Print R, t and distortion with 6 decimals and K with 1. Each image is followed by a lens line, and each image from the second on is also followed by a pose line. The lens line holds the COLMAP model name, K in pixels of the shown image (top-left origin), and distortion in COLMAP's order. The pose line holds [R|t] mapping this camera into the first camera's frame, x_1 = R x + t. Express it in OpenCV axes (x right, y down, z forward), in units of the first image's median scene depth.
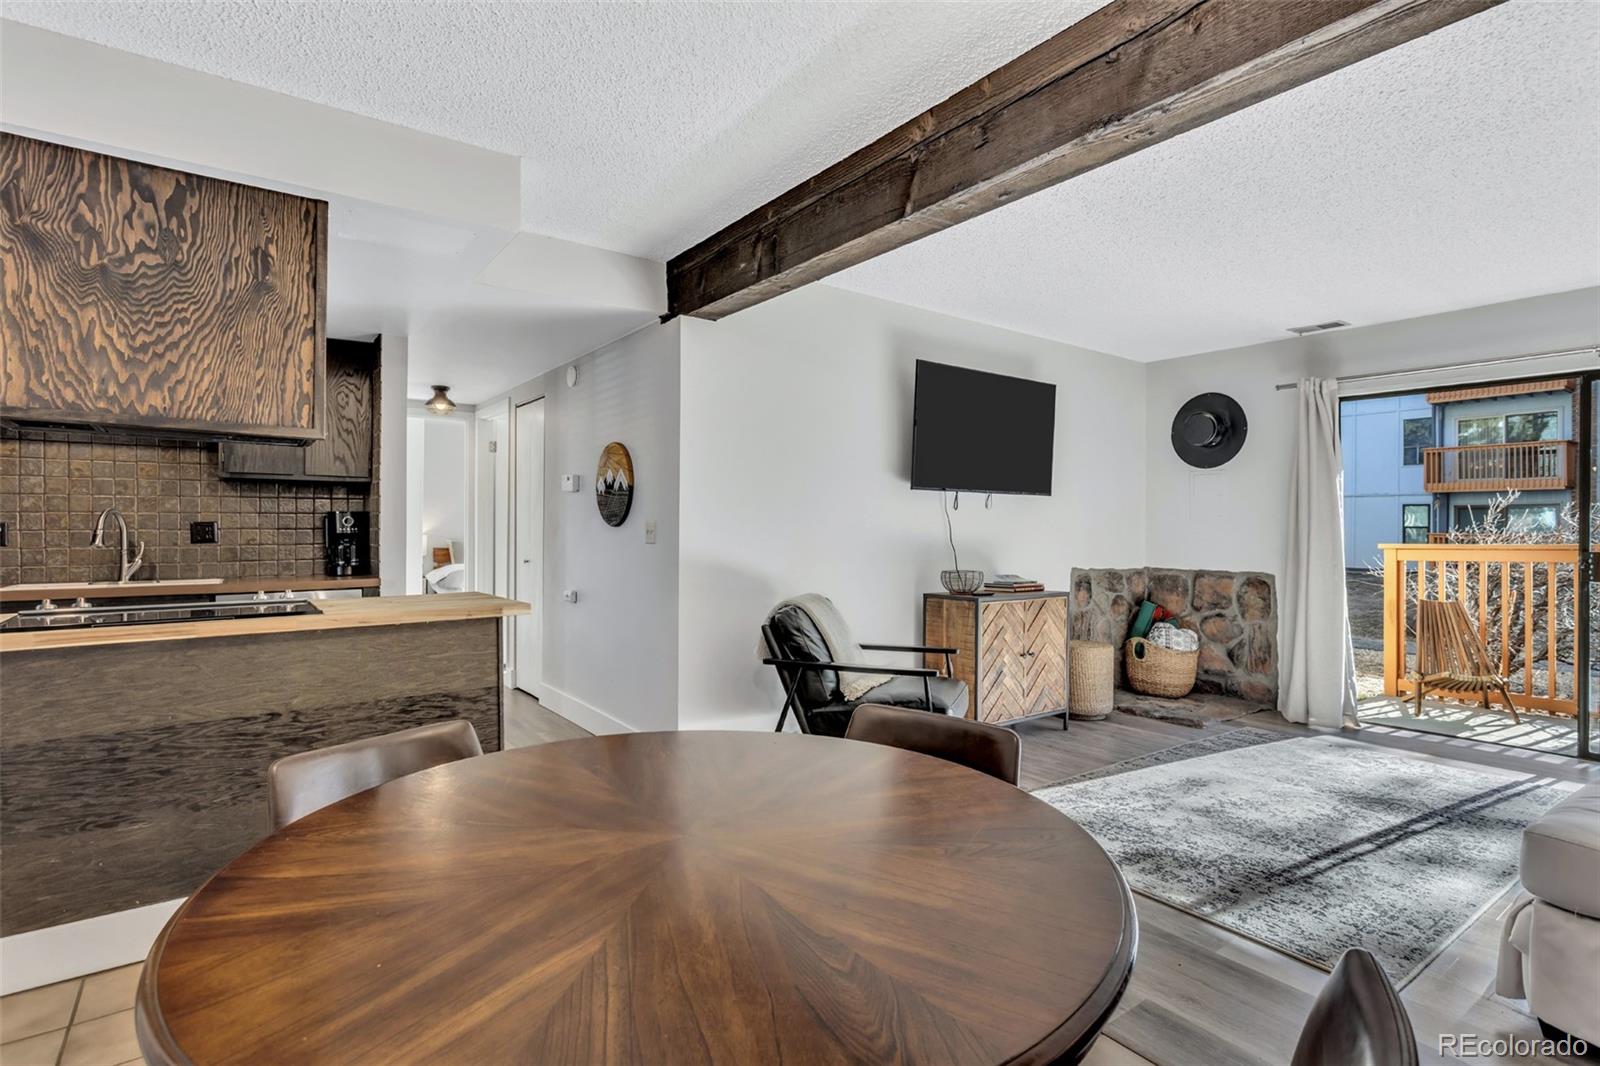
lens RADIAL K [[796.8, 0, 787.3], [0, 796.8, 531.0], [0, 0, 1]] dist [0.002120, 0.000547]
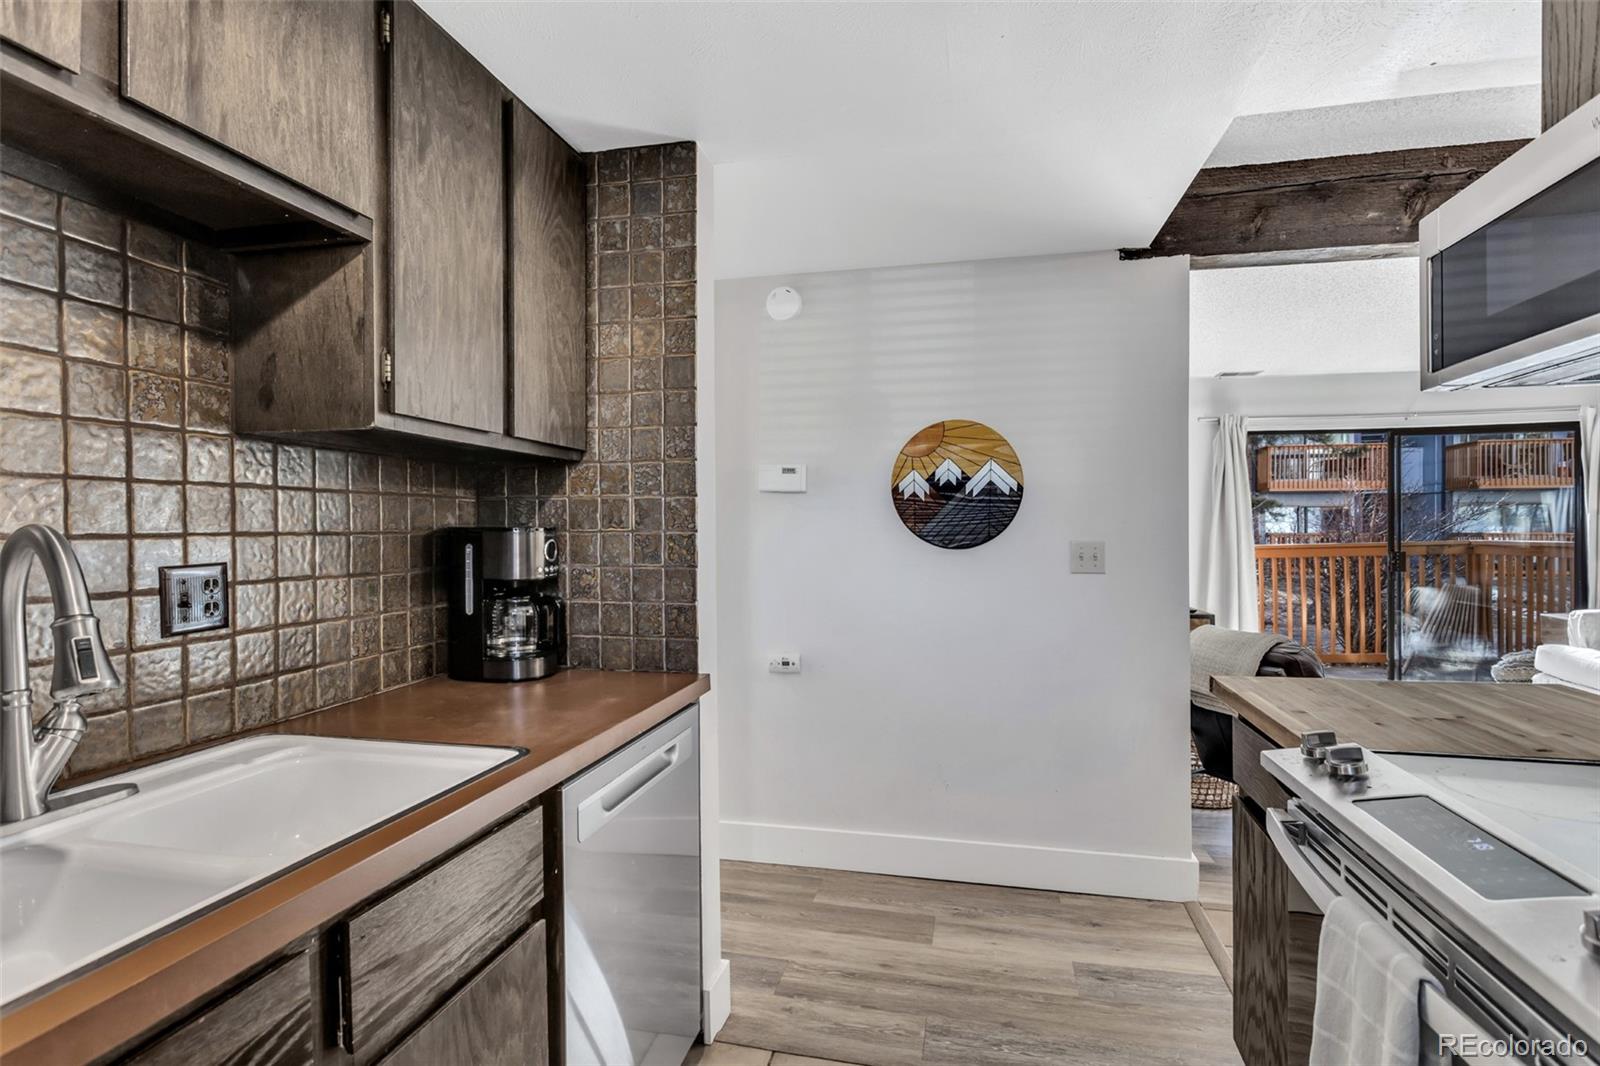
lens RADIAL K [[796.8, 0, 798.8], [0, 796.8, 536.2], [0, 0, 1]] dist [0.002120, 0.000547]
pose [[0.748939, -0.011152, 0.662545, -0.733768], [0.007230, 0.999936, 0.008658, -0.021529], [-0.662599, -0.001695, 0.748972, 0.577826]]
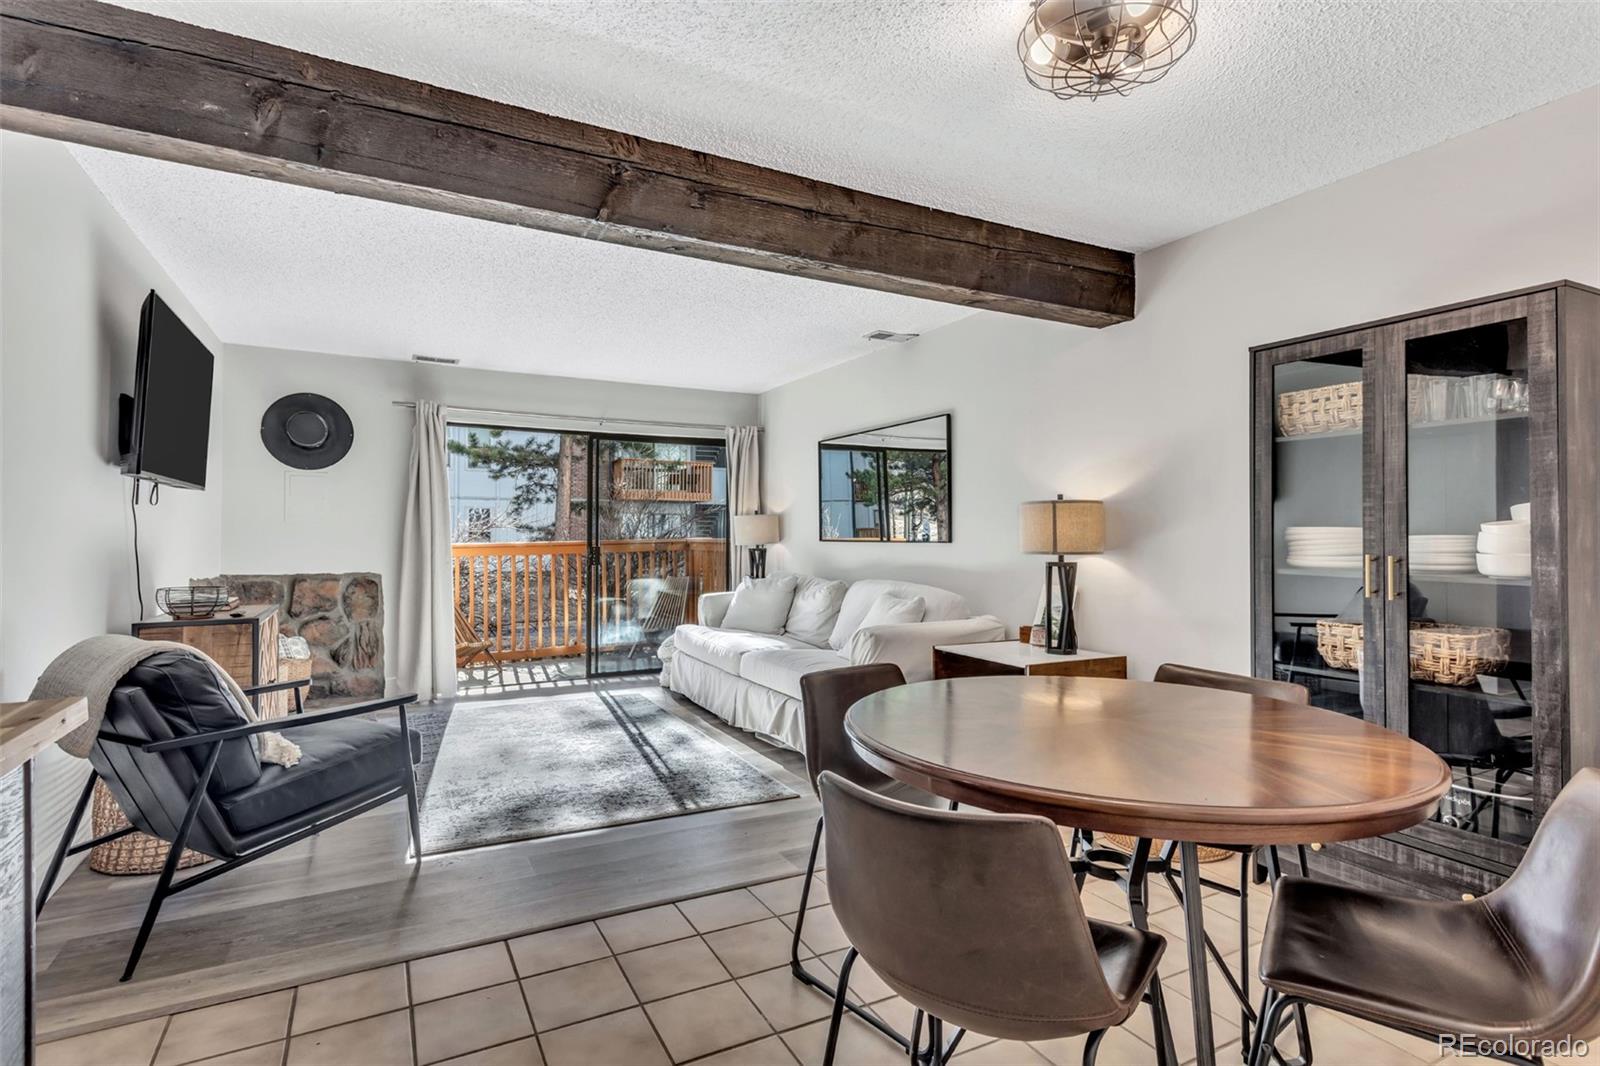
lens RADIAL K [[796.8, 0, 793.4], [0, 796.8, 529.6], [0, 0, 1]] dist [0.002120, 0.000547]
pose [[0.145373, 0.004738, 0.989366, -0.444880], [0.001127, 0.999987, -0.004954, 0.000541], [-0.989376, 0.001835, 0.145366, 0.337547]]
